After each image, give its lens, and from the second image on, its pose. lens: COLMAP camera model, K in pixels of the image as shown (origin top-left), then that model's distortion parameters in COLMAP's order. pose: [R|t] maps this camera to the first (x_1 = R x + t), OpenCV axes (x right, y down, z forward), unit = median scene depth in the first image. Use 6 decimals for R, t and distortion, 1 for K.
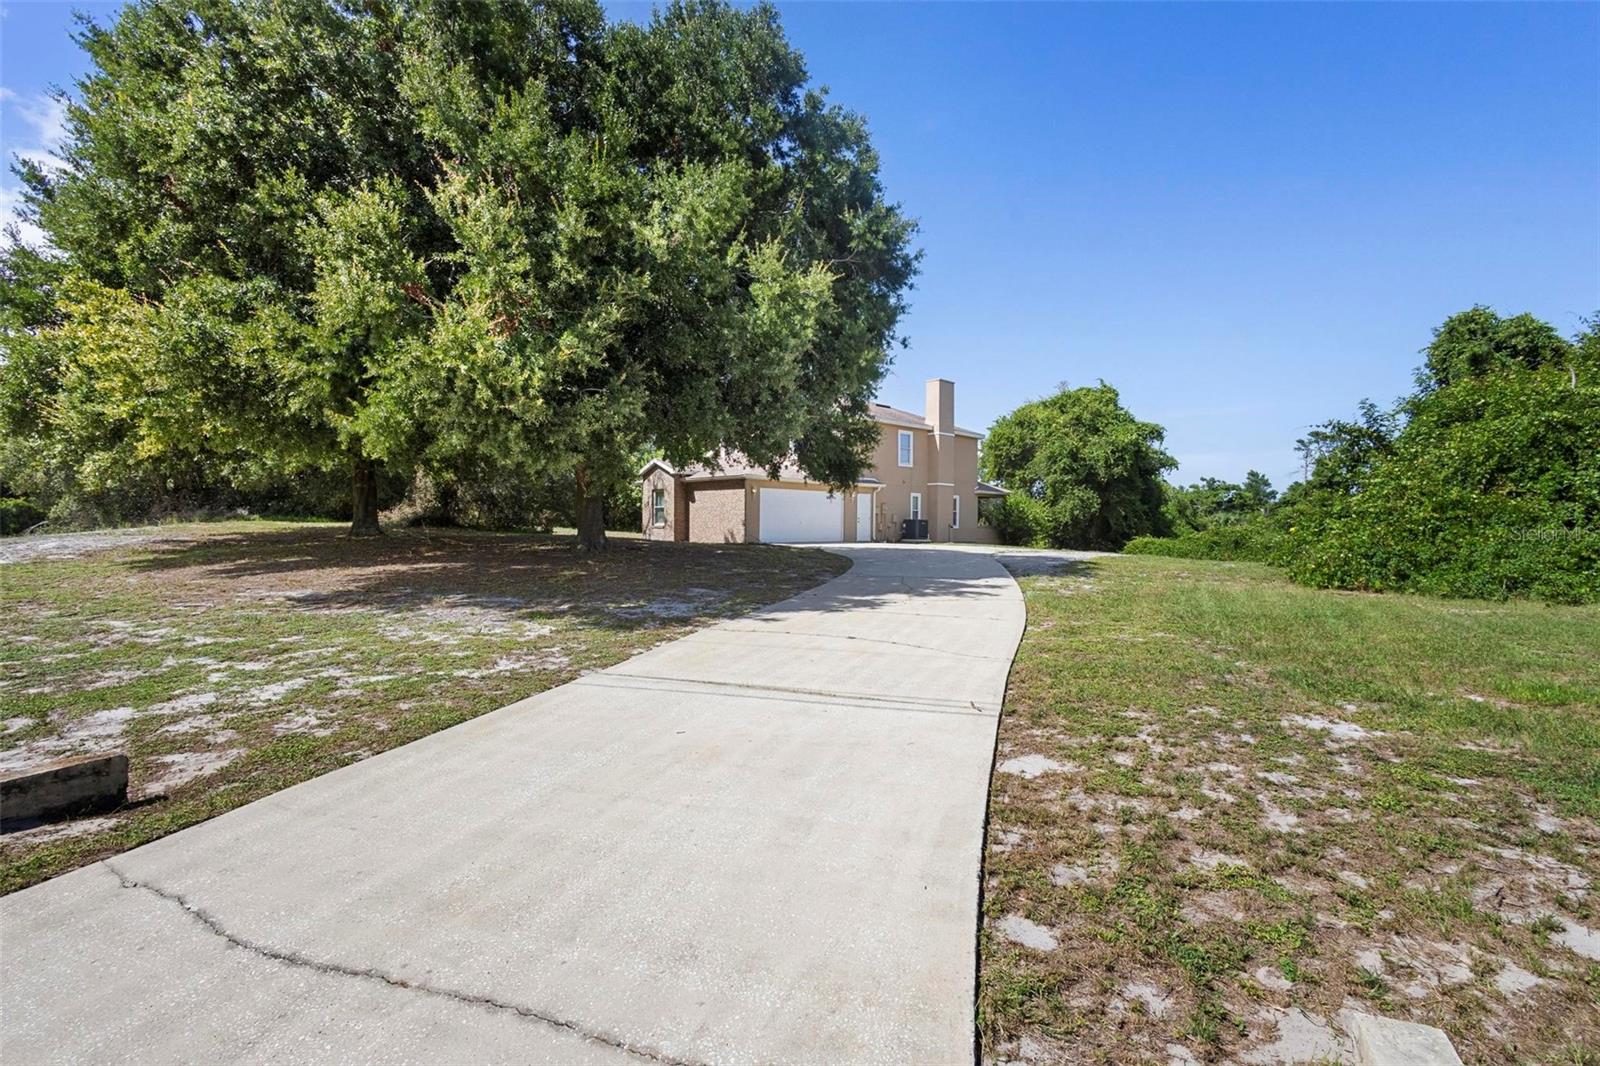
lens RADIAL K [[743.5, 0, 803.1], [0, 743.5, 527.9], [0, 0, 1]] dist [0.013838, -0.003306]
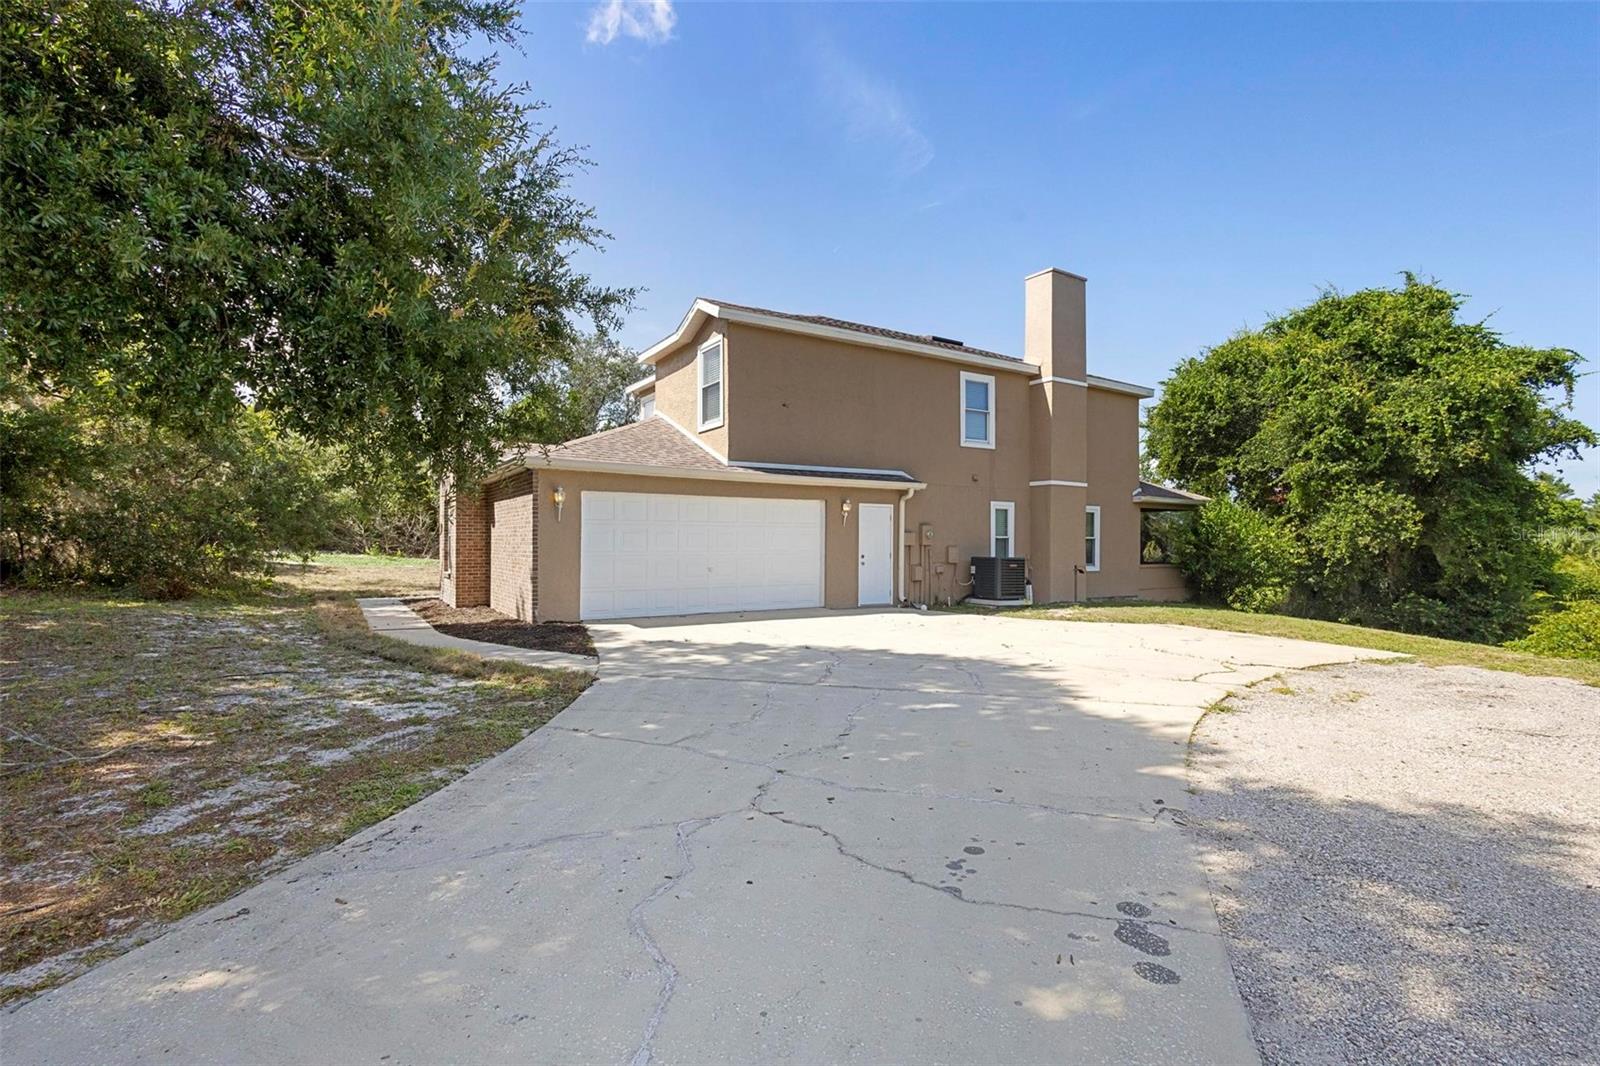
lens RADIAL K [[743.5, 0, 794.6], [0, 743.5, 532.3], [0, 0, 1]] dist [0.013838, -0.003306]
pose [[0.977772, -0.002878, -0.209652, 0.110687], [-0.000714, 0.999854, -0.017059, -0.016810], [0.209670, 0.016829, 0.977627, 0.449567]]
